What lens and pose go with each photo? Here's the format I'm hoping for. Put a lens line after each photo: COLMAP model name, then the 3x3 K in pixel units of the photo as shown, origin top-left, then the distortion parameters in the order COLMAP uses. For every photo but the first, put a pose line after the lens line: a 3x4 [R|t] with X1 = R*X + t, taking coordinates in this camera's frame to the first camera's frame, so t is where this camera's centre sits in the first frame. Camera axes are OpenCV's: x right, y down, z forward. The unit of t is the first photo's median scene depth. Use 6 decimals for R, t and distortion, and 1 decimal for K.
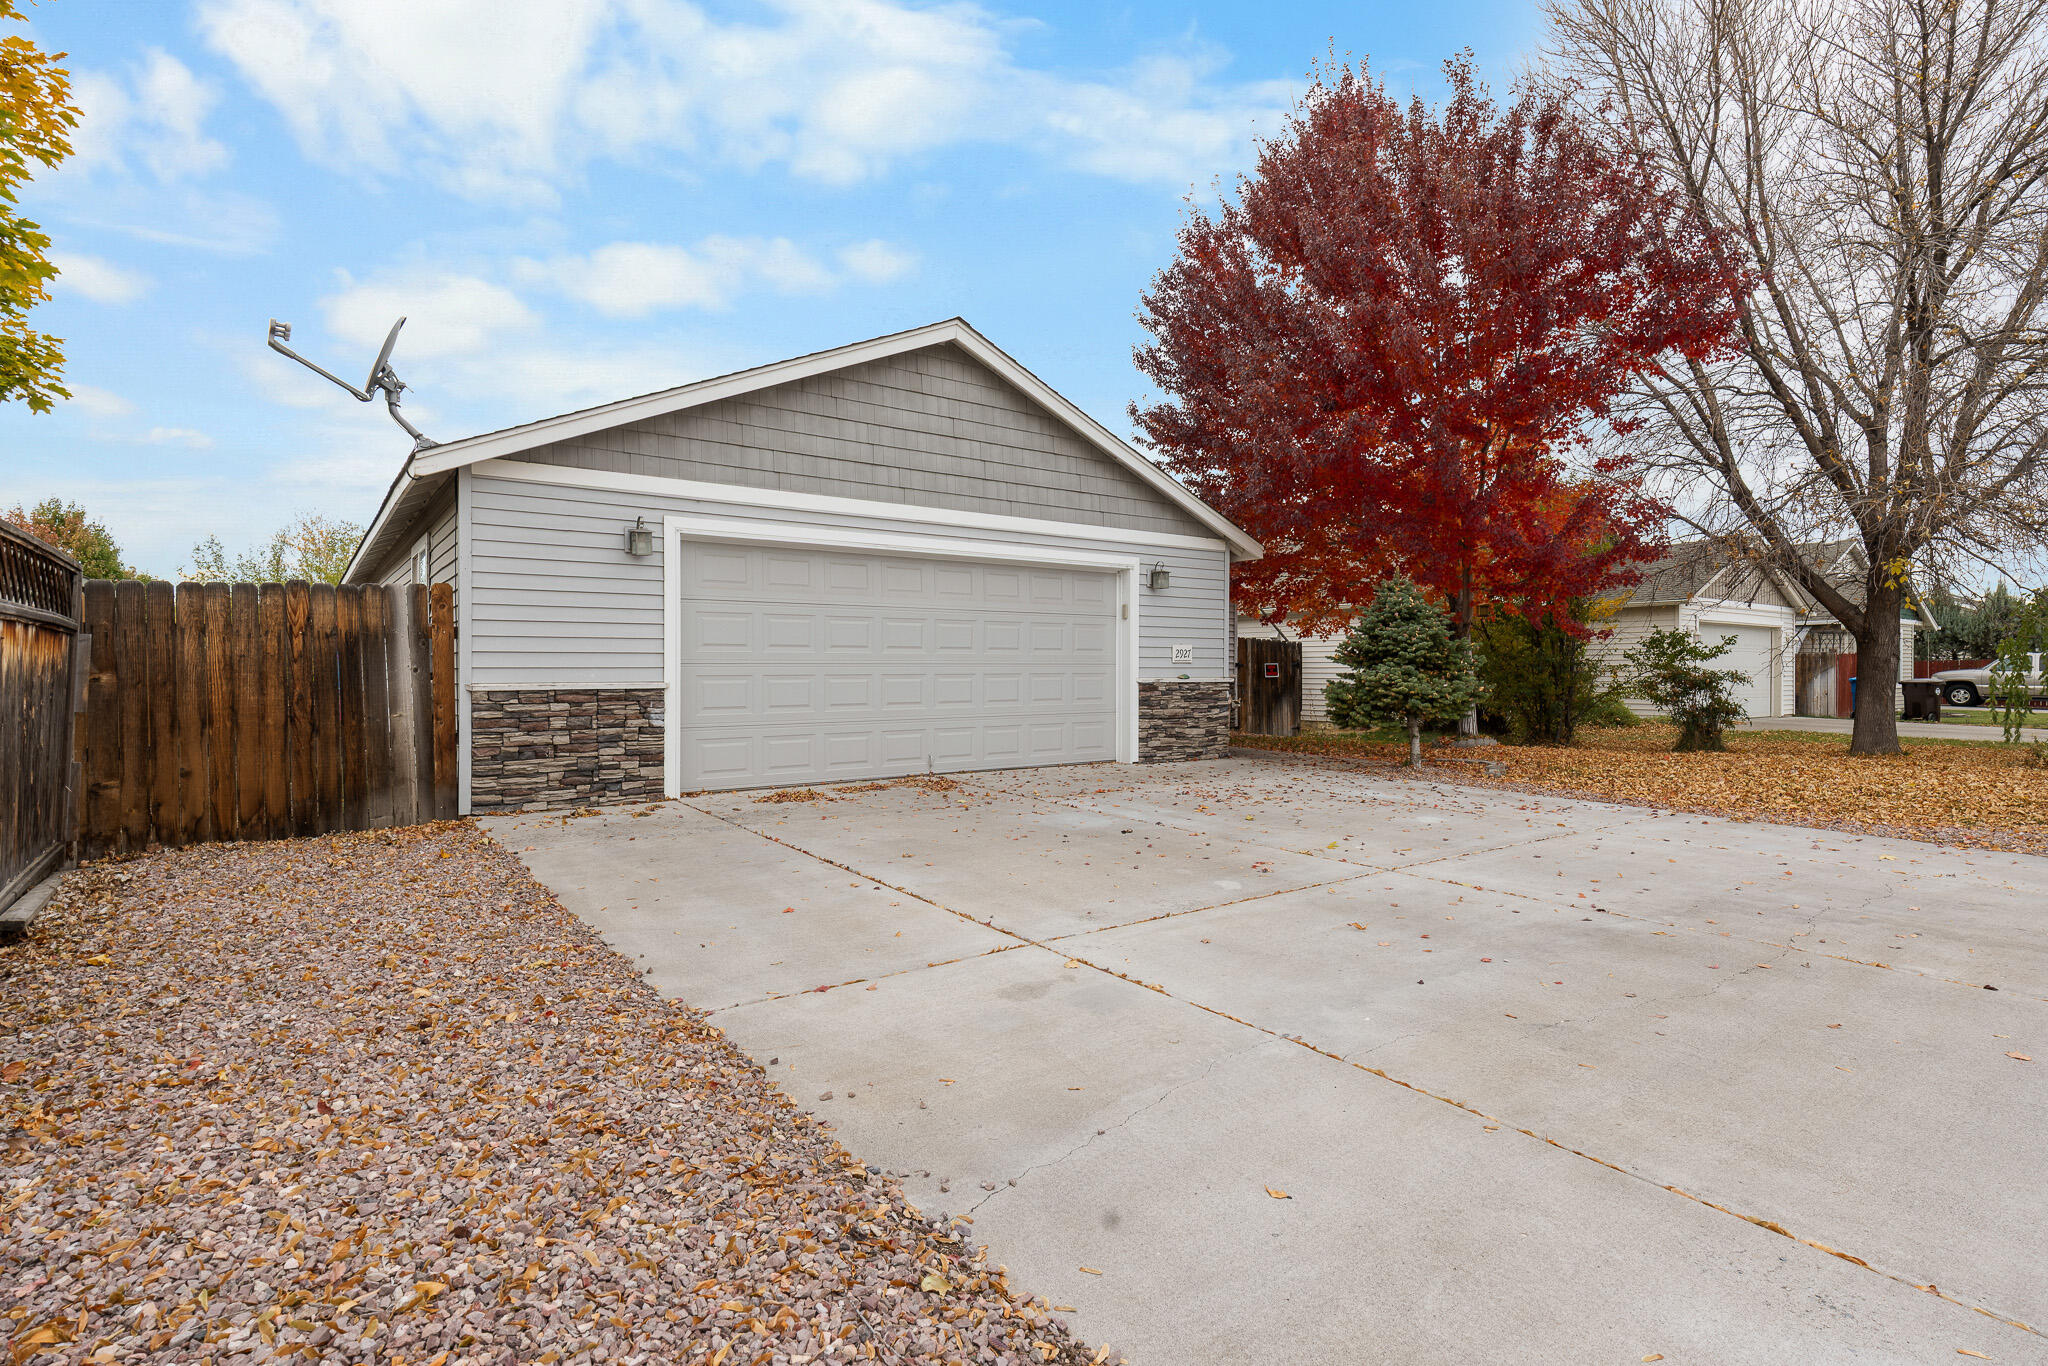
lens RADIAL K [[1023.7, 0, 1024.0], [0, 1023.7, 683.0], [0, 0, 1]] dist [0.002560, 0.000262]
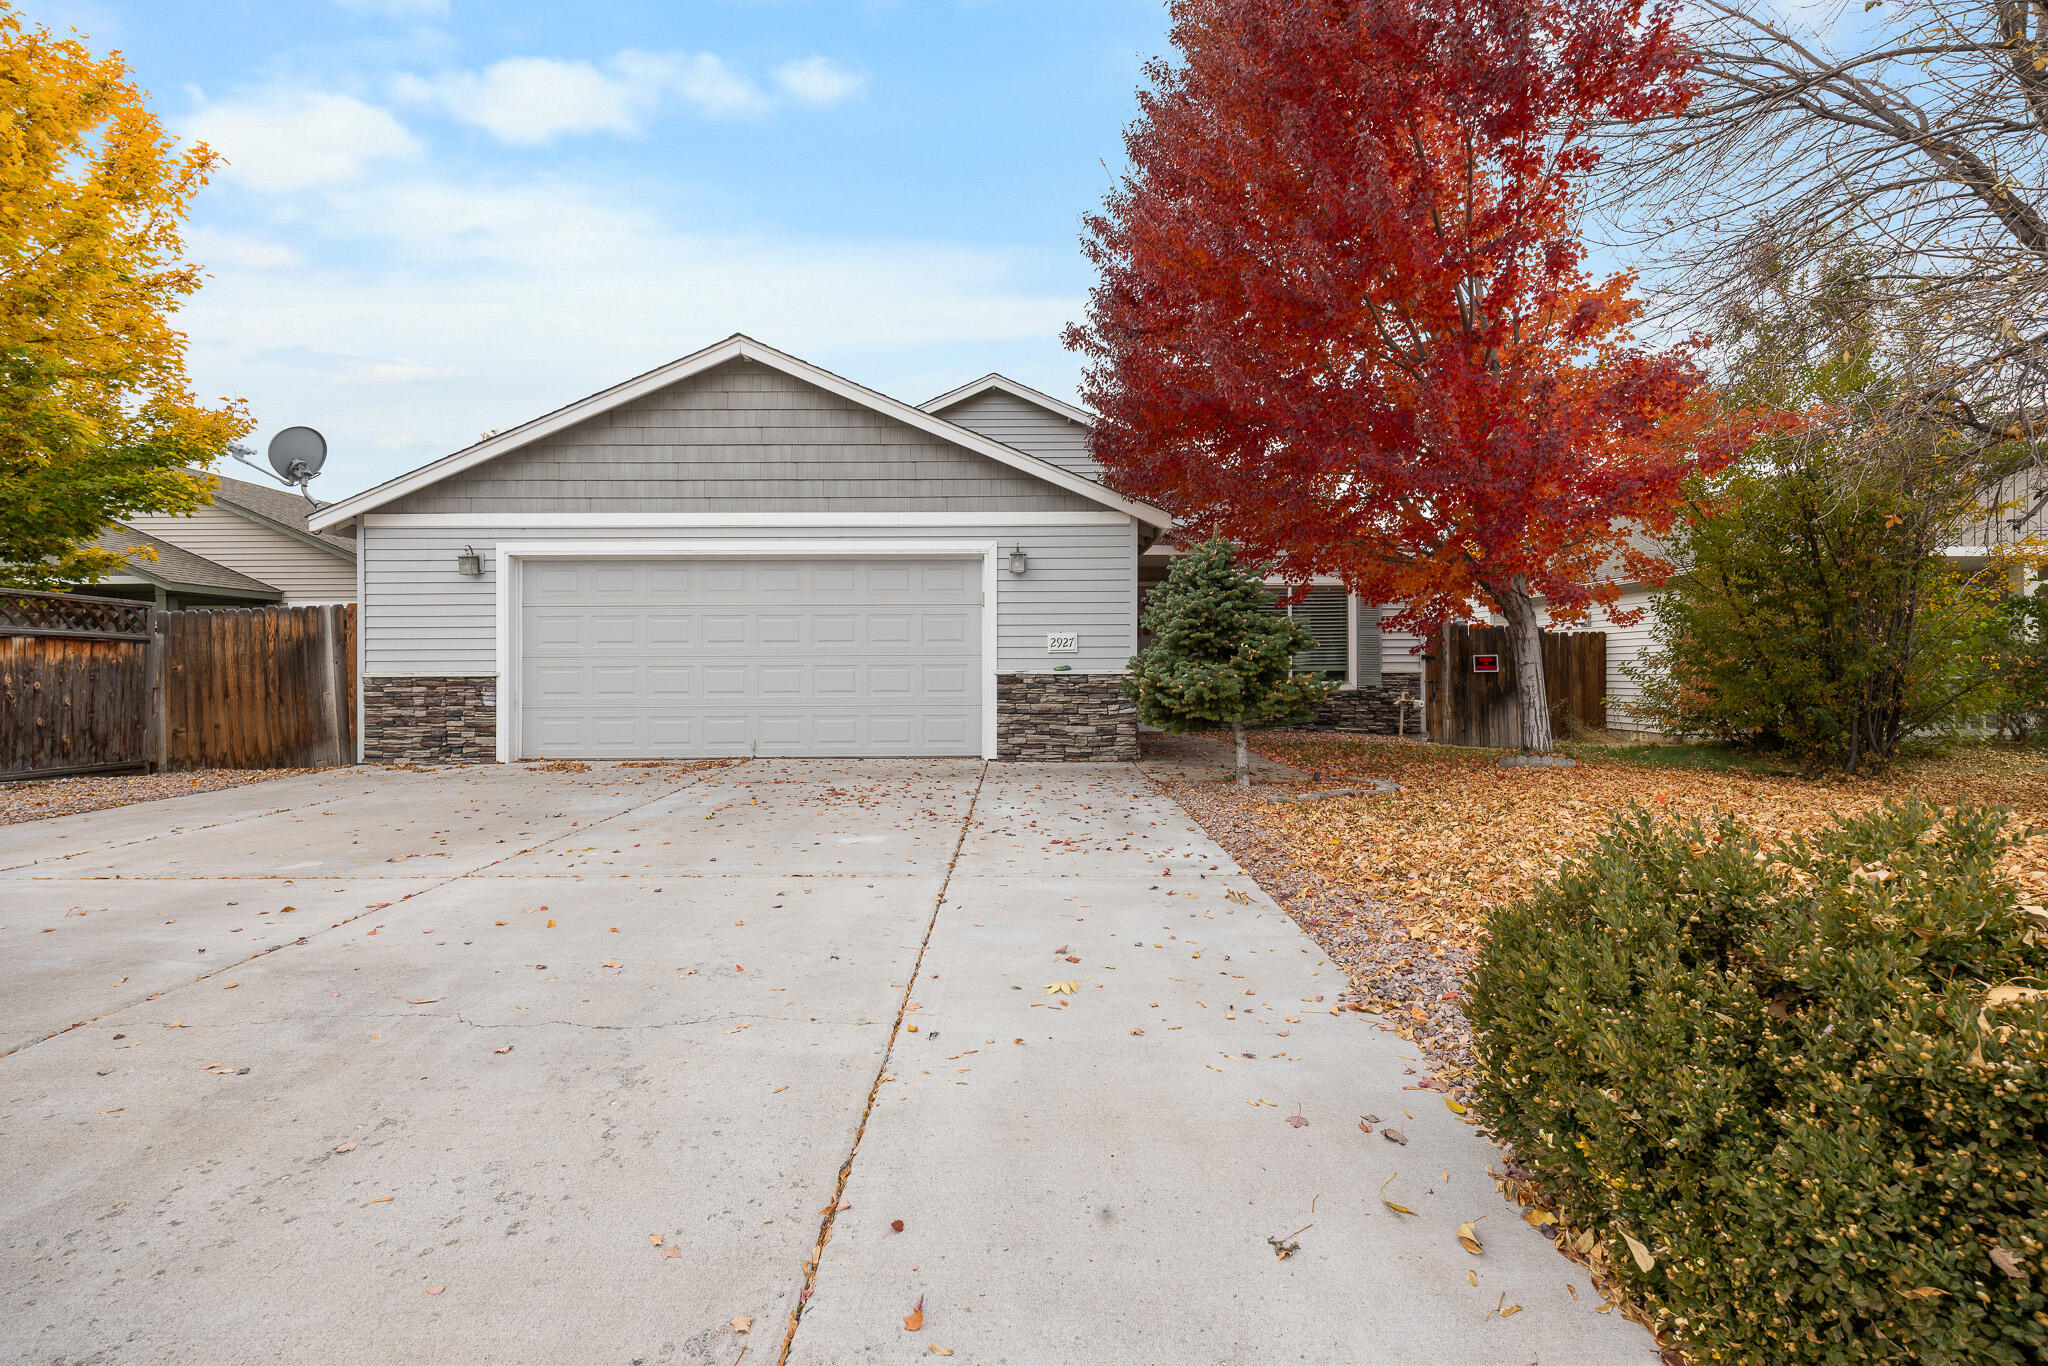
lens RADIAL K [[939.5, 0, 1024.0], [0, 939.5, 683.0], [0, 0, 1]] dist [-0.001240, -0.000235]
pose [[0.802178, 0.005213, -0.597062, 0.870309], [-0.004937, 0.999986, 0.002098, 0.007526], [0.597064, 0.001265, 0.802192, 0.438614]]
